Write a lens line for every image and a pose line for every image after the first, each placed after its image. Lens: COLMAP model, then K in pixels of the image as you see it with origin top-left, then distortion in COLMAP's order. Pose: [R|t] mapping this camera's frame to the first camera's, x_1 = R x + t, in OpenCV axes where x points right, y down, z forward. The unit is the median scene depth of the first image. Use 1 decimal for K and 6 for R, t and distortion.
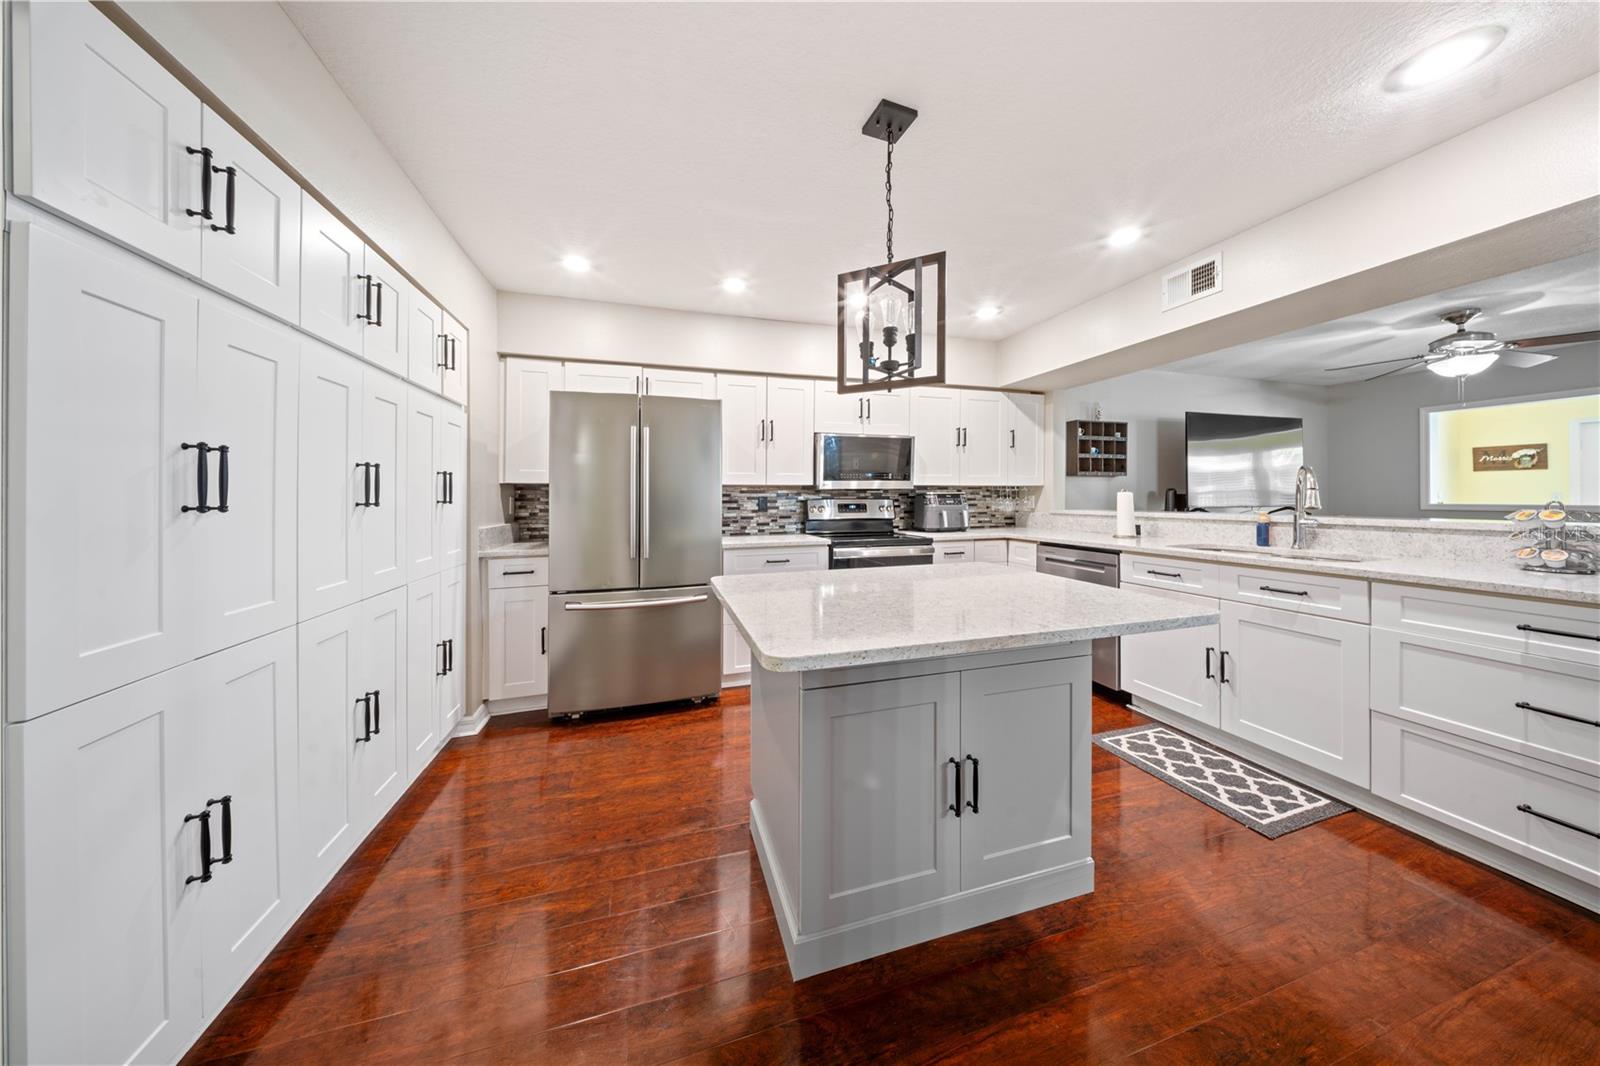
lens RADIAL K [[496.3, 0, 790.2], [0, 496.3, 497.4], [0, 0, 1]] dist [-0.005827, -0.000331]
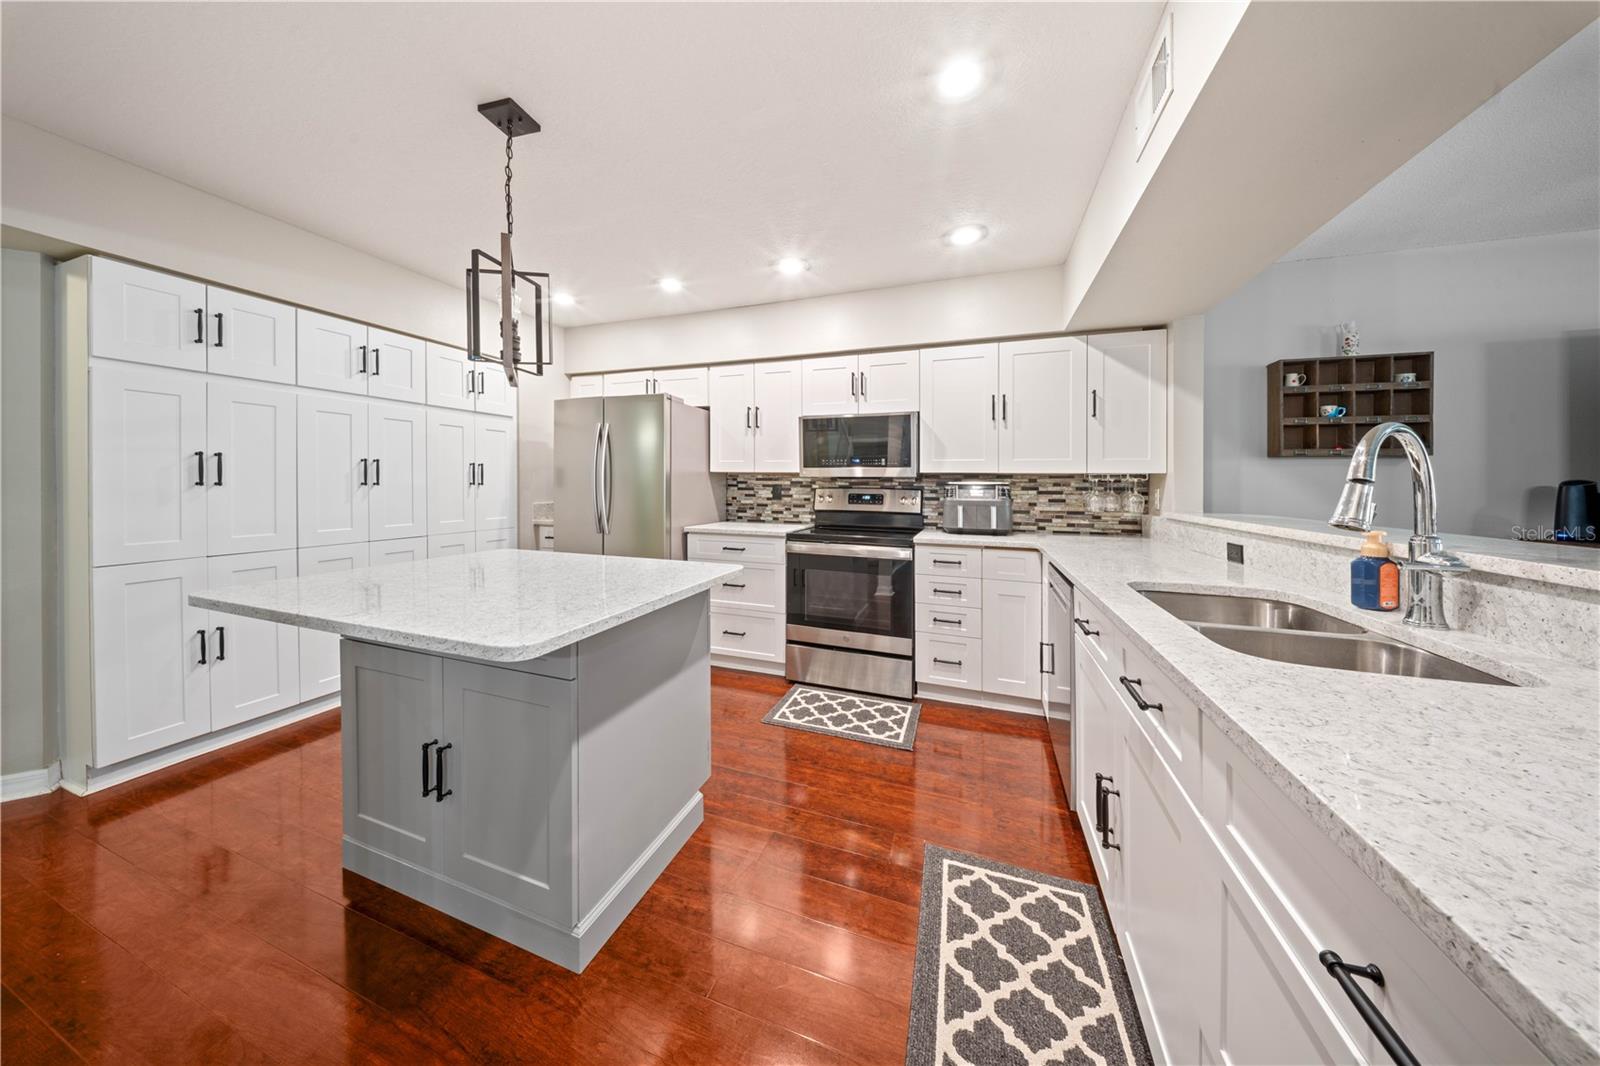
lens RADIAL K [[496.3, 0, 790.1], [0, 496.3, 488.0], [0, 0, 1]] dist [-0.005827, -0.000331]
pose [[0.797720, 0.018297, -0.602750, 0.554977], [-0.015229, 0.999832, 0.010195, -0.004768], [0.602836, 0.001046, 0.797865, 0.228442]]
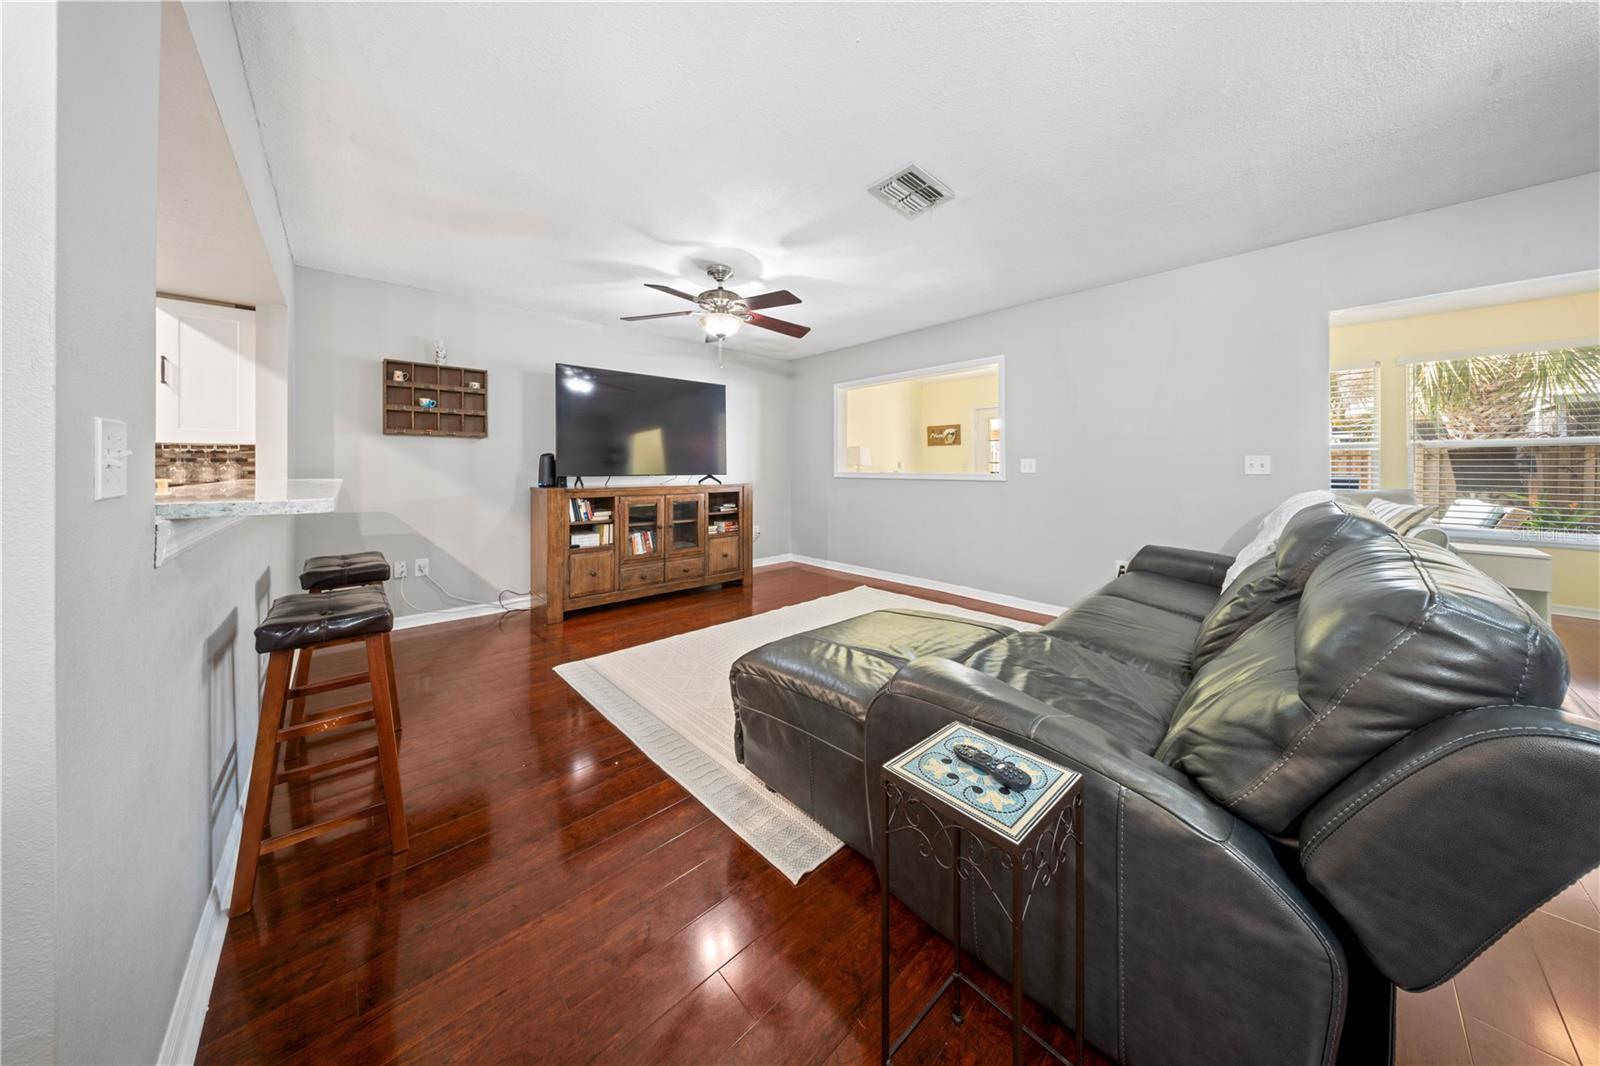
lens RADIAL K [[496.3, 0, 807.6], [0, 496.3, 464.1], [0, 0, 1]] dist [-0.005827, -0.000331]
pose [[0.897394, 0.009325, 0.441131, 0.967499], [-0.007053, 0.999952, -0.006790, 0.003035], [-0.441174, 0.002982, 0.897417, 0.063320]]
